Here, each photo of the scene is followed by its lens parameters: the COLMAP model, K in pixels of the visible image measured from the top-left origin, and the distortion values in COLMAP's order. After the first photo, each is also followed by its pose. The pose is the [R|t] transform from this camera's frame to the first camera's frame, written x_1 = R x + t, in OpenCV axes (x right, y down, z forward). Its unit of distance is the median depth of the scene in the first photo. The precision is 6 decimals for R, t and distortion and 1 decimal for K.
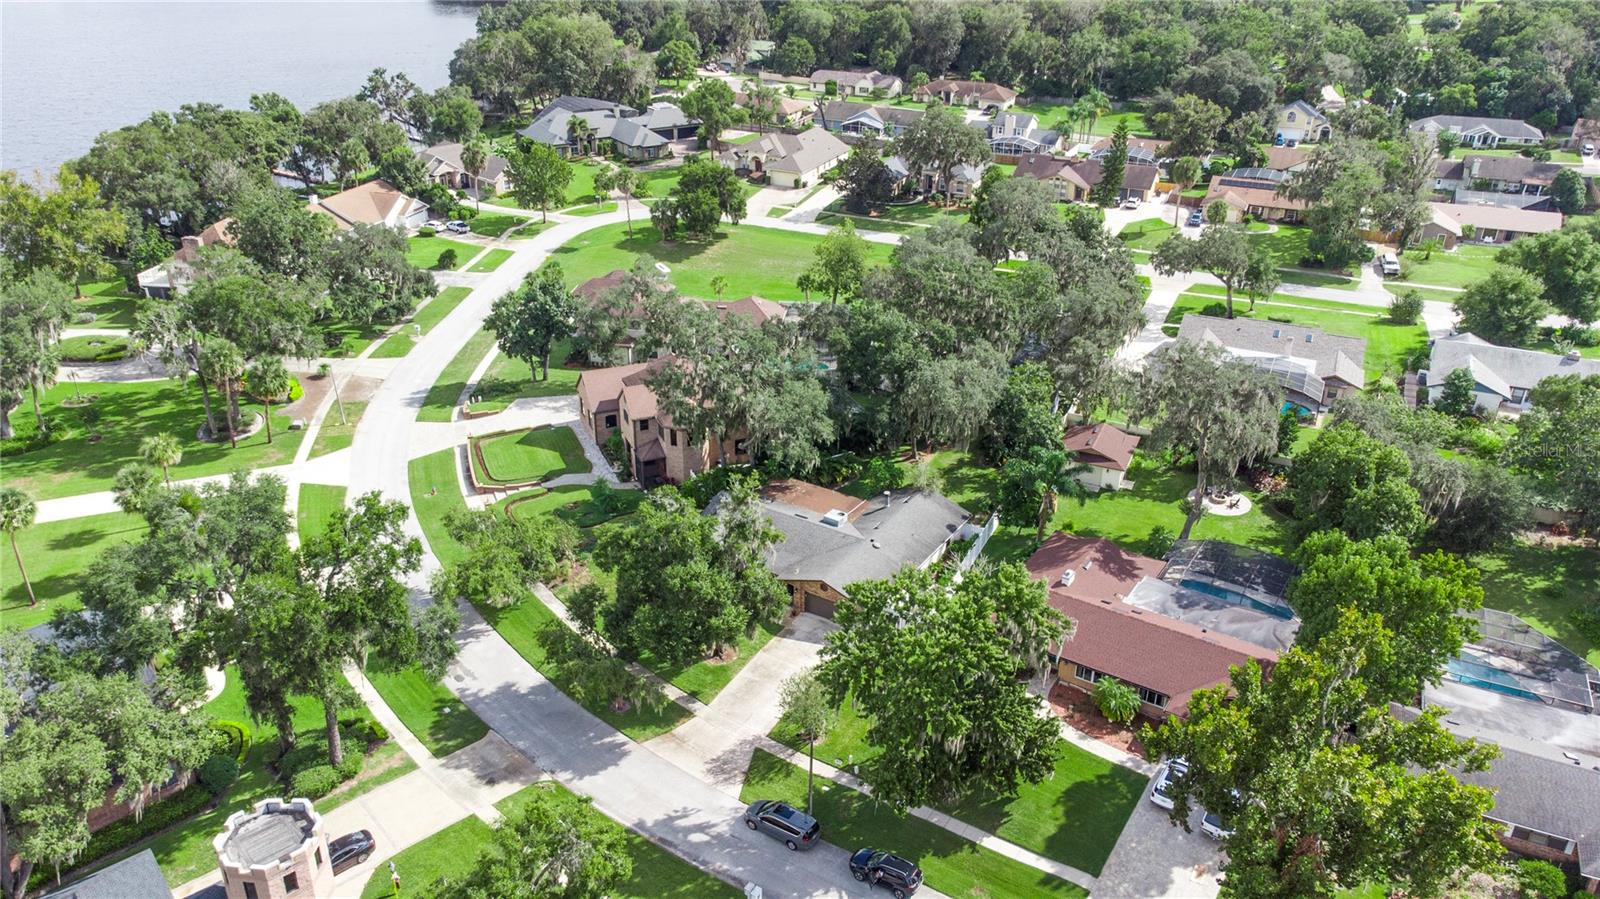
lens RADIAL K [[1174.0, 0, 800.0], [0, 1174.0, 449.5], [0, 0, 1]] dist [0.007548, 0.064888]
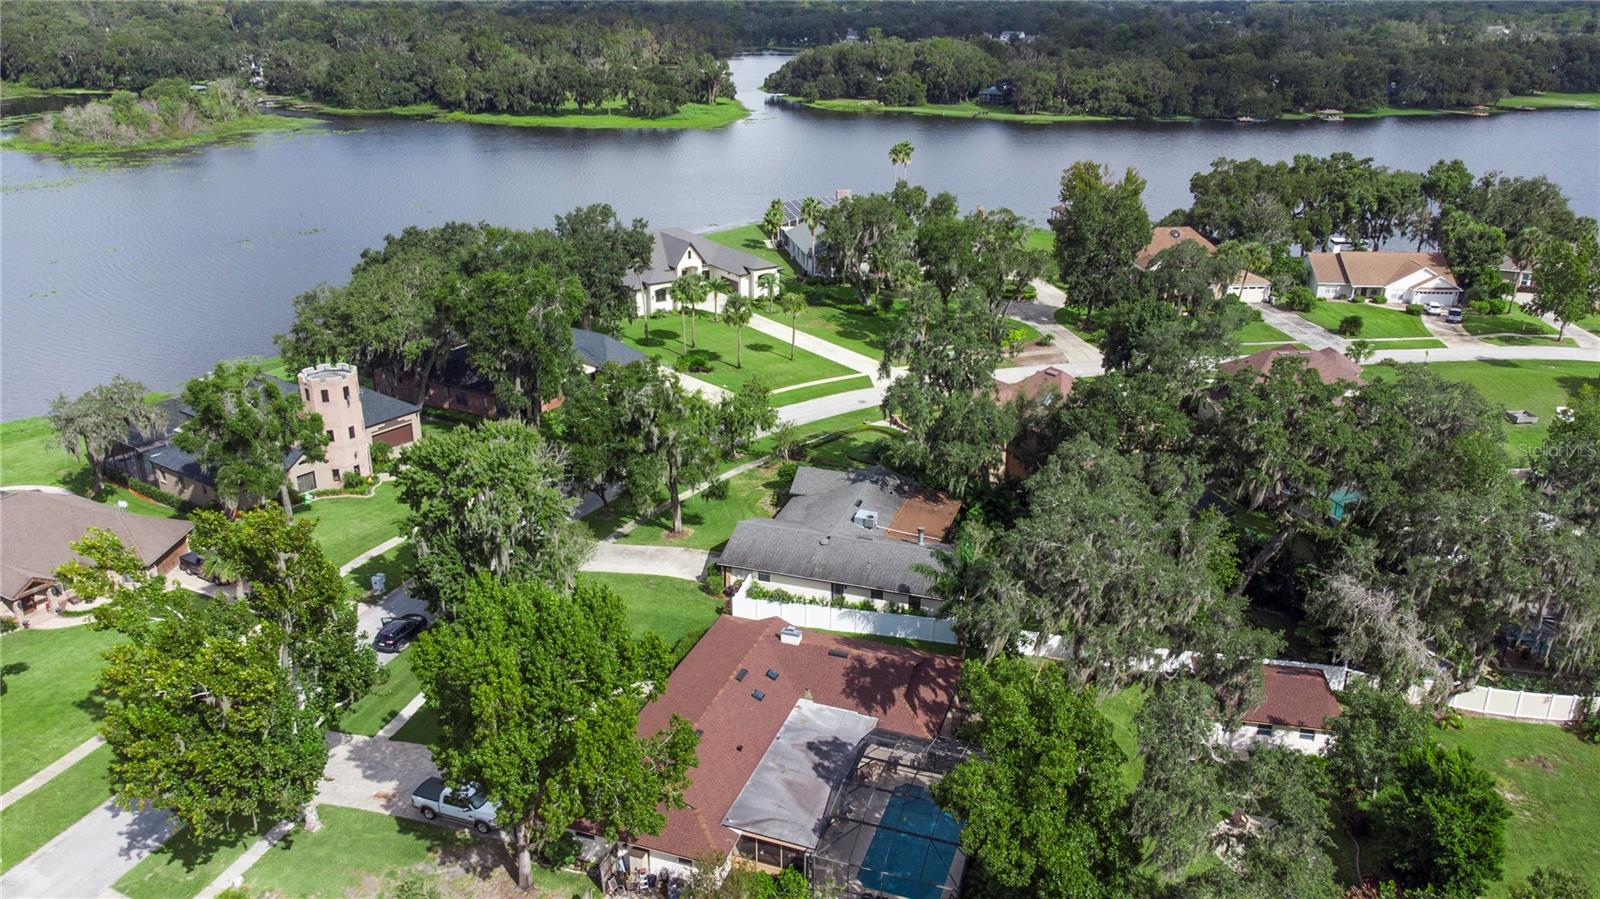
lens RADIAL K [[1174.0, 0, 800.0], [0, 1174.0, 449.5], [0, 0, 1]] dist [0.007548, 0.064888]
pose [[0.255505, 0.349130, -0.901568, 0.655856], [-0.434595, 0.874471, 0.215473, -0.129679], [0.863623, 0.336763, 0.375162, 0.468618]]
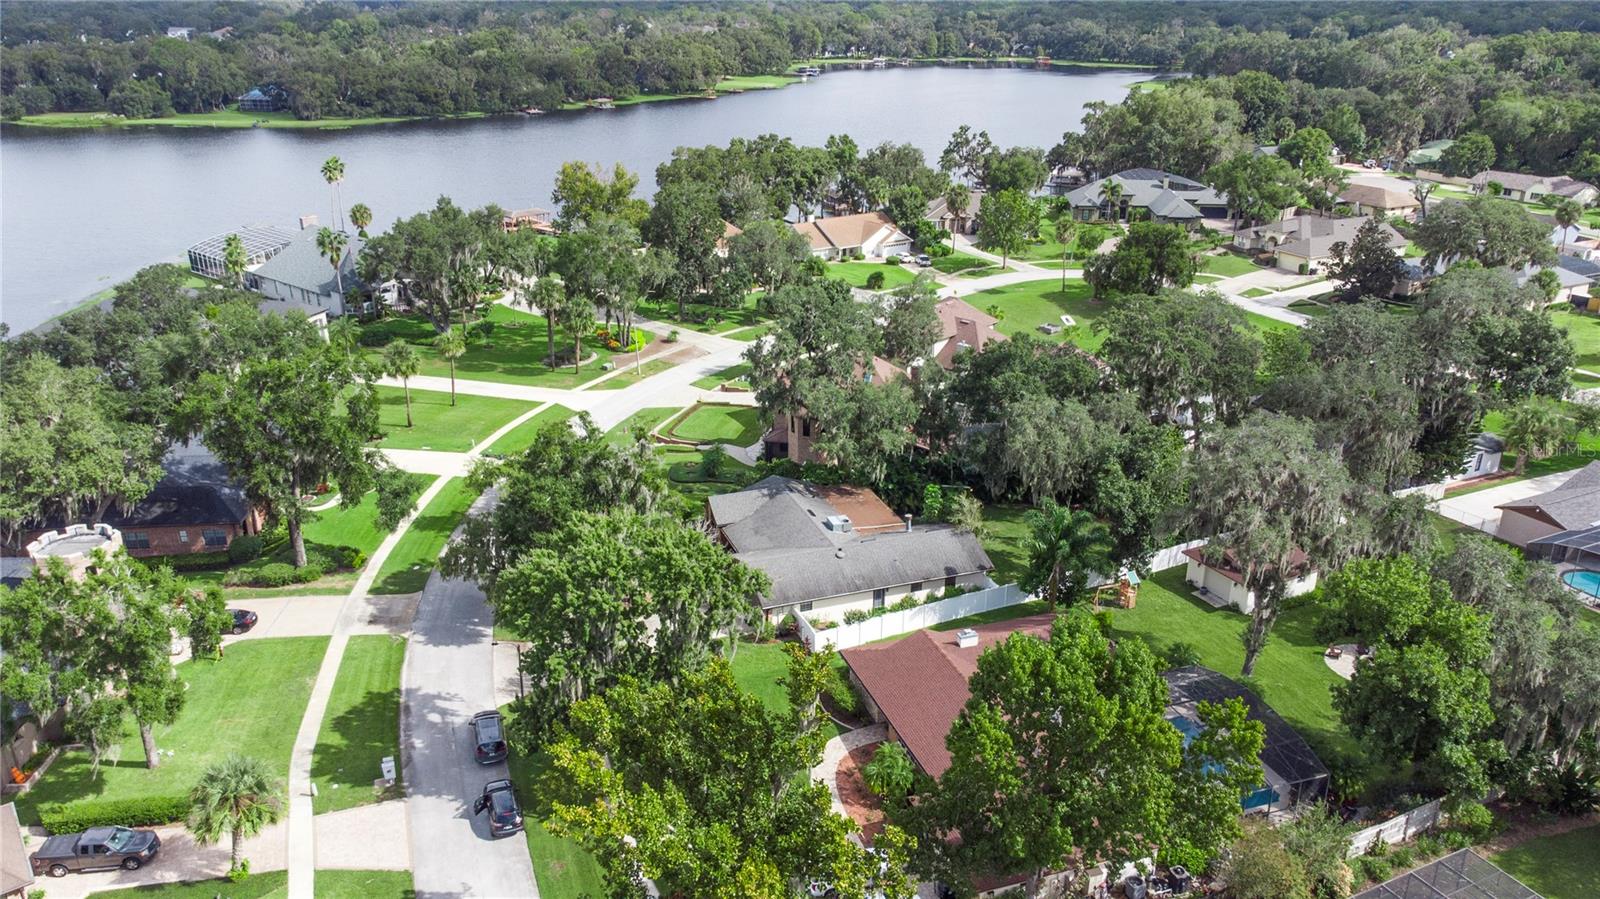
lens RADIAL K [[1174.0, 0, 800.0], [0, 1174.0, 449.5], [0, 0, 1]] dist [0.007548, 0.064888]
pose [[0.793497, 0.218848, -0.567863, 0.411594], [-0.267968, 0.963423, -0.003150, 0.010625], [0.546402, 0.154669, 0.823117, 0.167455]]
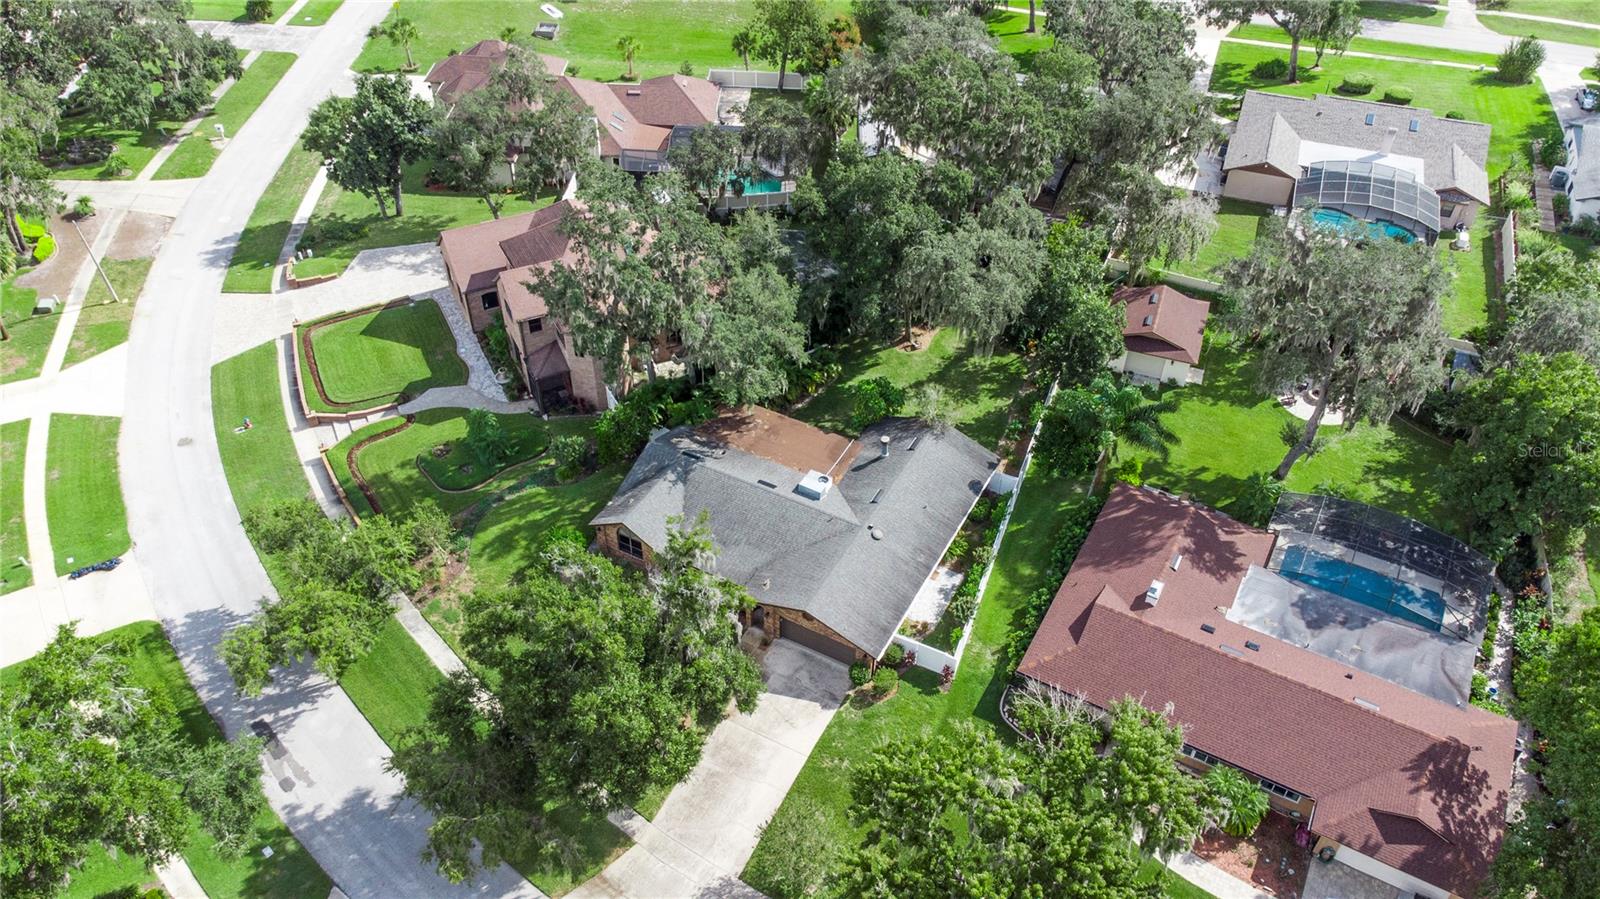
lens RADIAL K [[1190.7, 0, 803.8], [0, 1190.7, 464.7], [0, 0, 1]] dist [-0.010781, 0.103395]
pose [[0.997721, -0.042525, 0.052393, -0.010971], [0.026782, 0.962216, 0.270967, -0.117376], [-0.061936, -0.268946, 0.961162, 0.249346]]
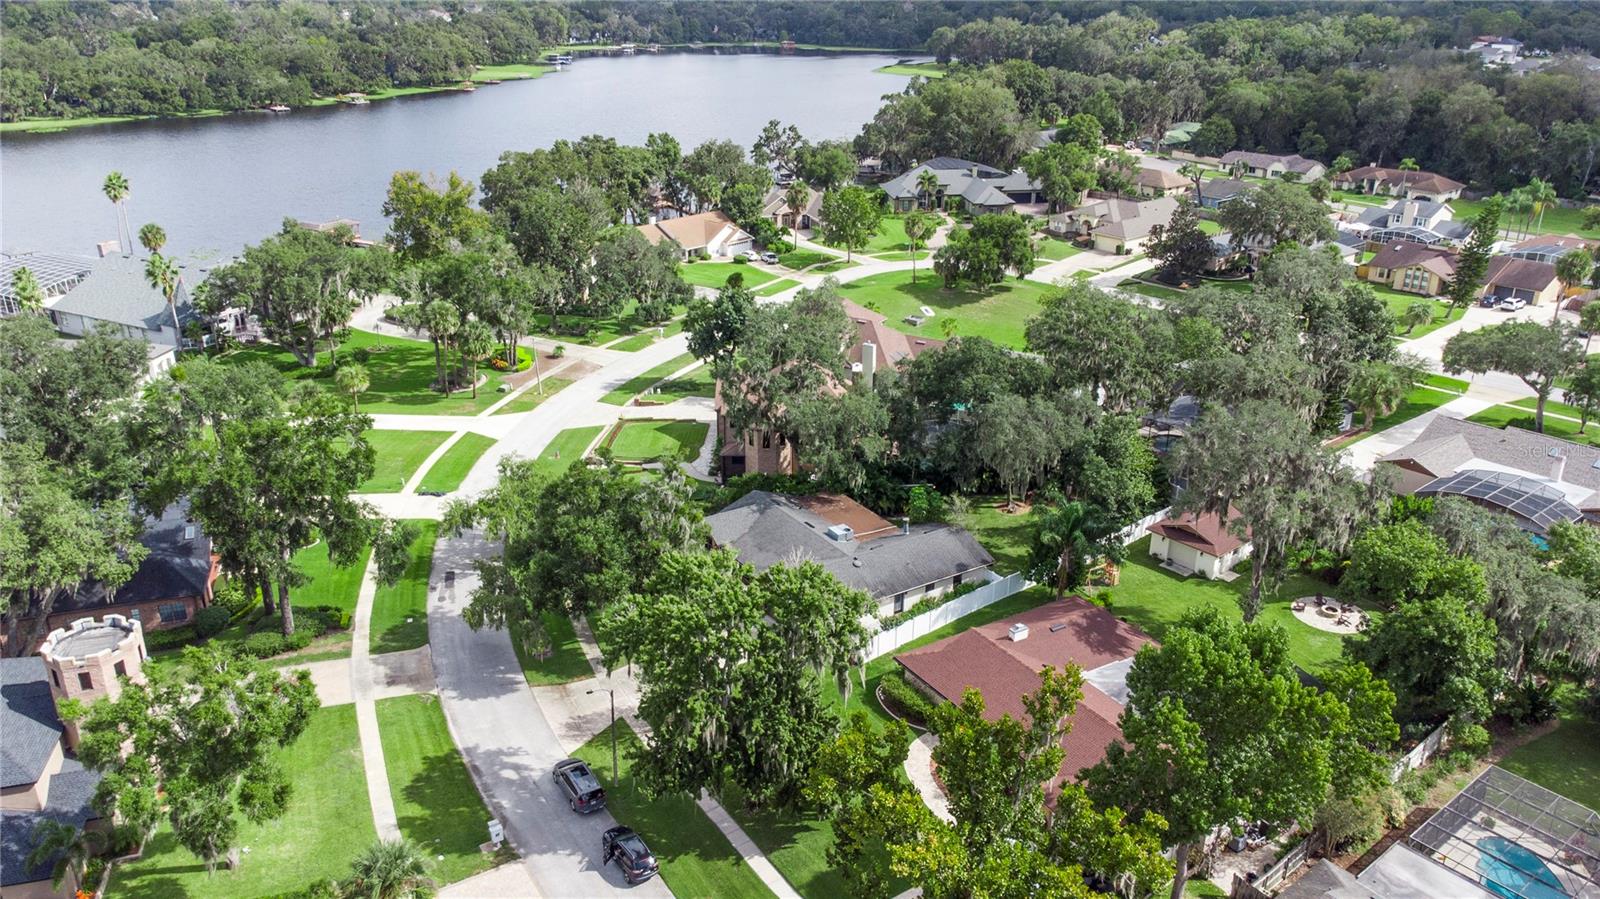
lens RADIAL K [[1174.0, 0, 800.0], [0, 1174.0, 449.5], [0, 0, 1]] dist [0.007548, 0.064888]
pose [[0.907332, 0.156072, -0.390371, 0.288662], [-0.184574, 0.982147, -0.036336, 0.025803], [0.377731, 0.105021, 0.919940, 0.076988]]
